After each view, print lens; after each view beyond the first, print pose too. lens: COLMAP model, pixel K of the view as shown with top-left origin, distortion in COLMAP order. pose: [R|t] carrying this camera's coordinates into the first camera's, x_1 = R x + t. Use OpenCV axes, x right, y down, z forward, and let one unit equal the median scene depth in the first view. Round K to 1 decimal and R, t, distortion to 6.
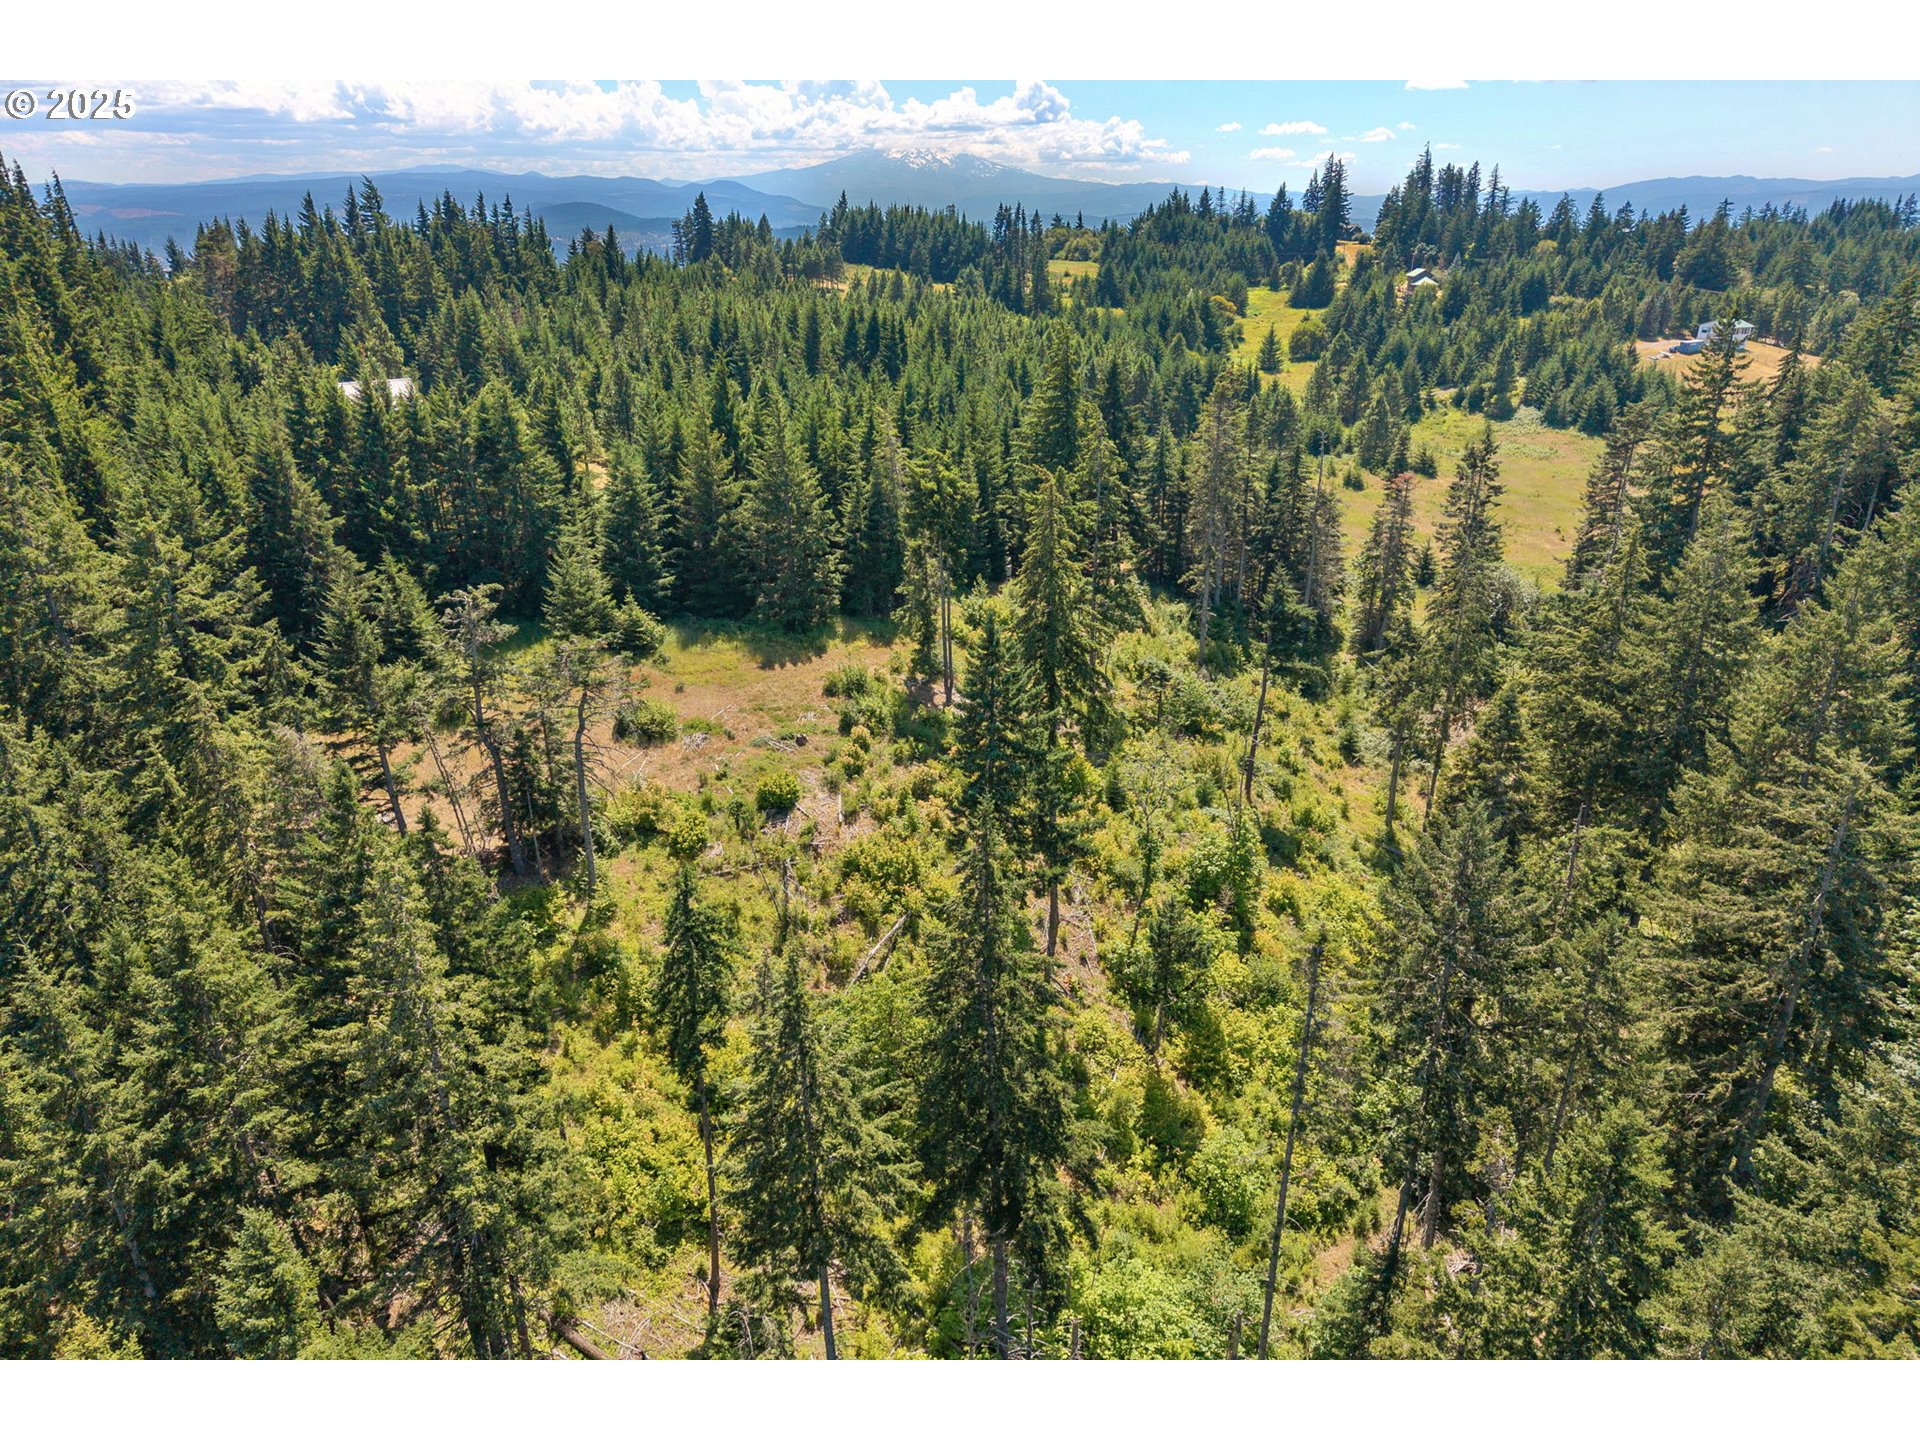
lens RADIAL K [[1311.9, 0, 960.0], [0, 1311.9, 720.0], [0, 0, 1]] dist [0.041463, 0.000680]
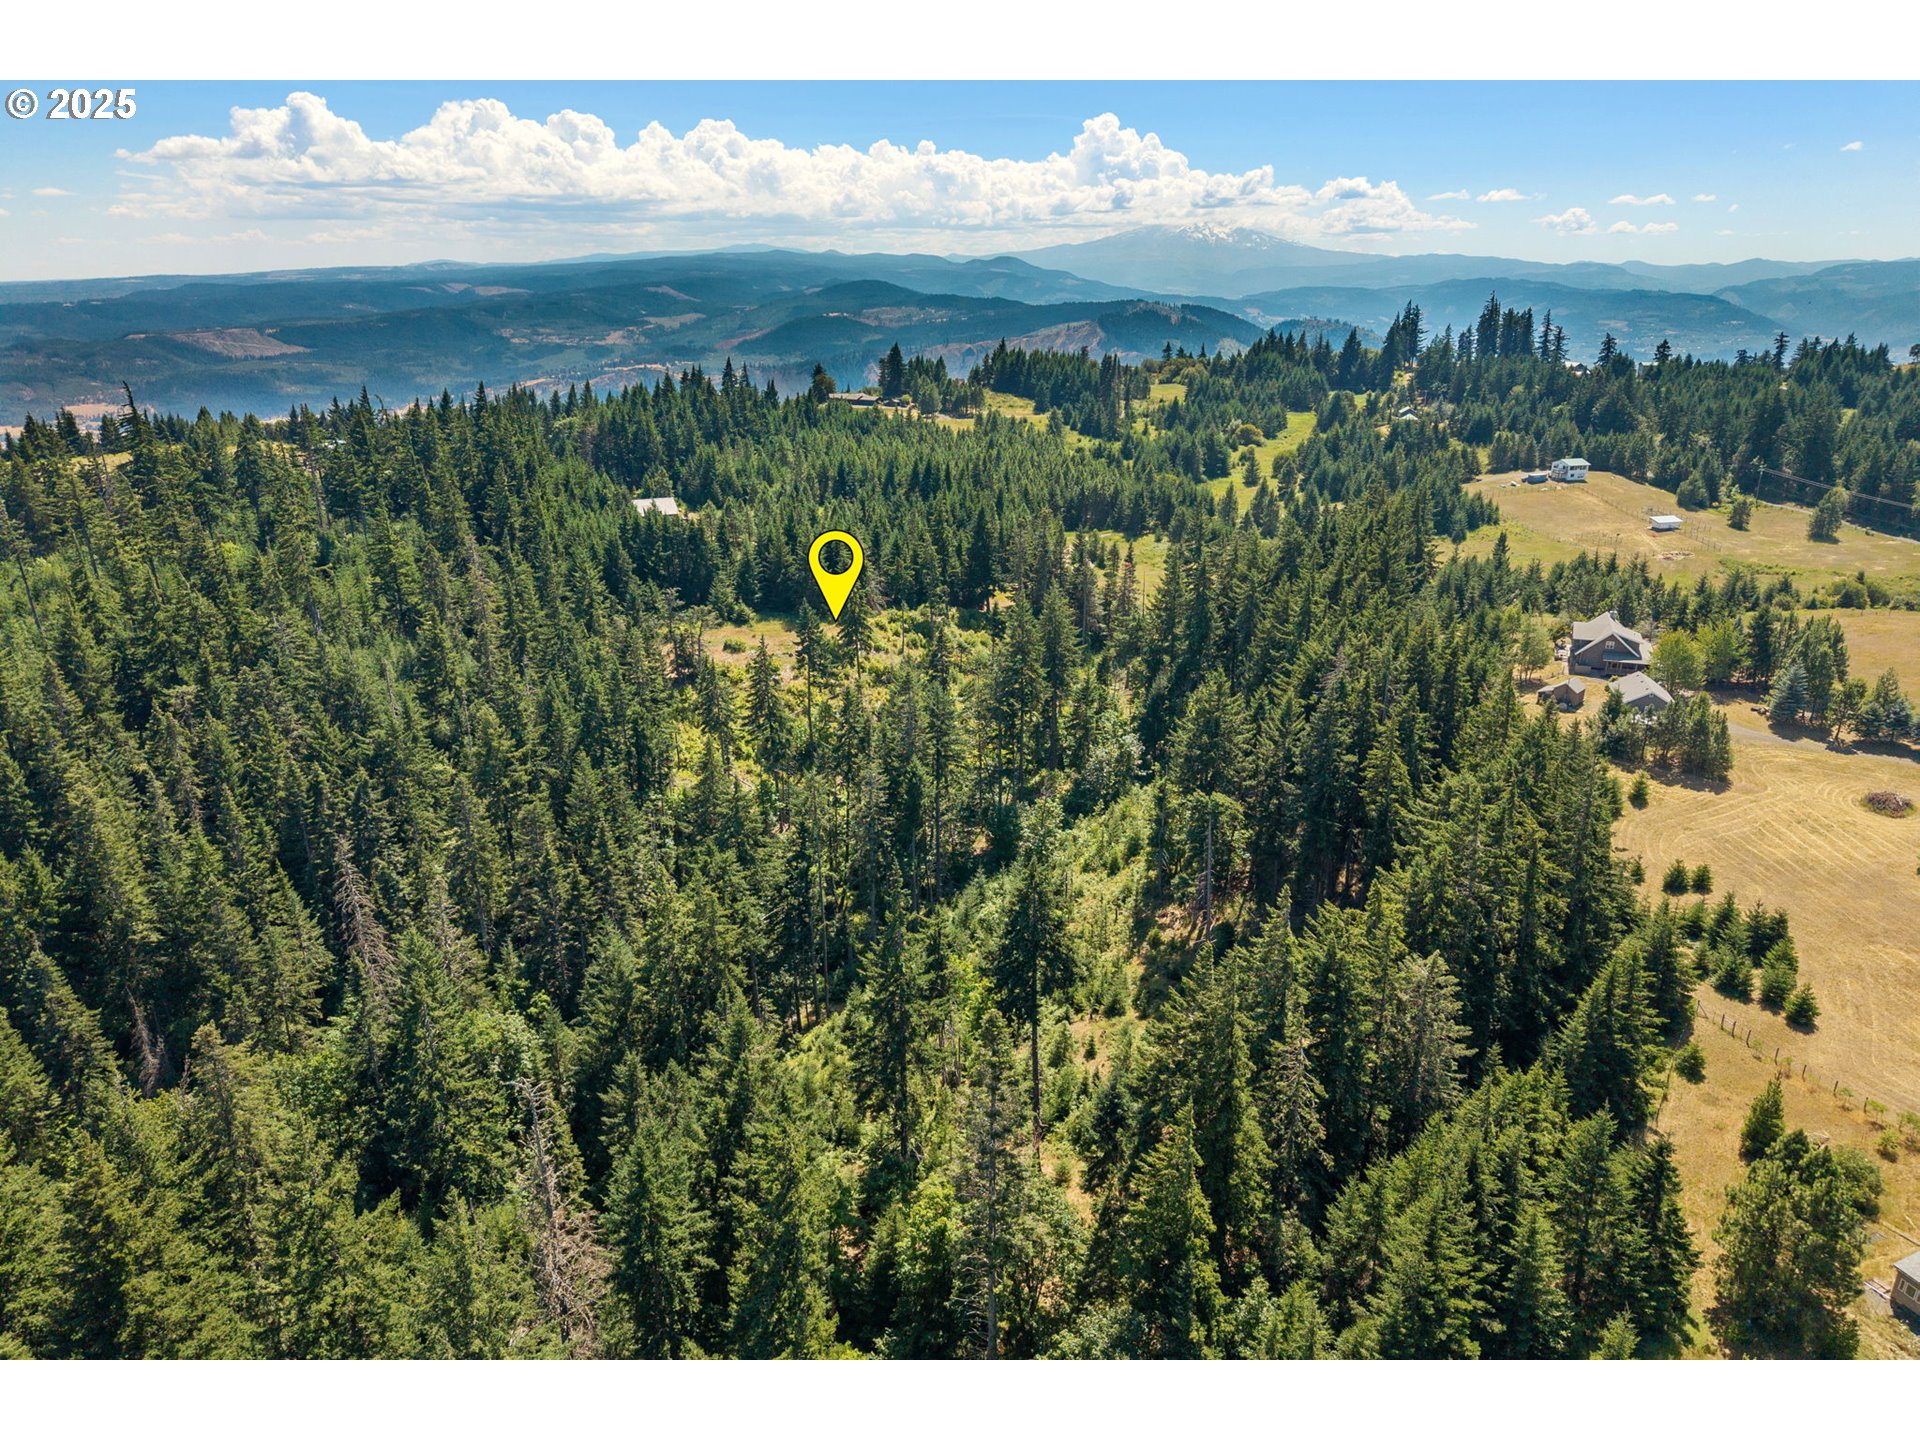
lens RADIAL K [[1311.9, 0, 960.0], [0, 1311.9, 720.0], [0, 0, 1]] dist [0.041463, 0.000680]
pose [[0.980468, 0.060177, -0.187245, 0.615482], [-0.069000, 0.996776, -0.040957, 0.198752], [0.184177, 0.053077, 0.981459, -1.308464]]
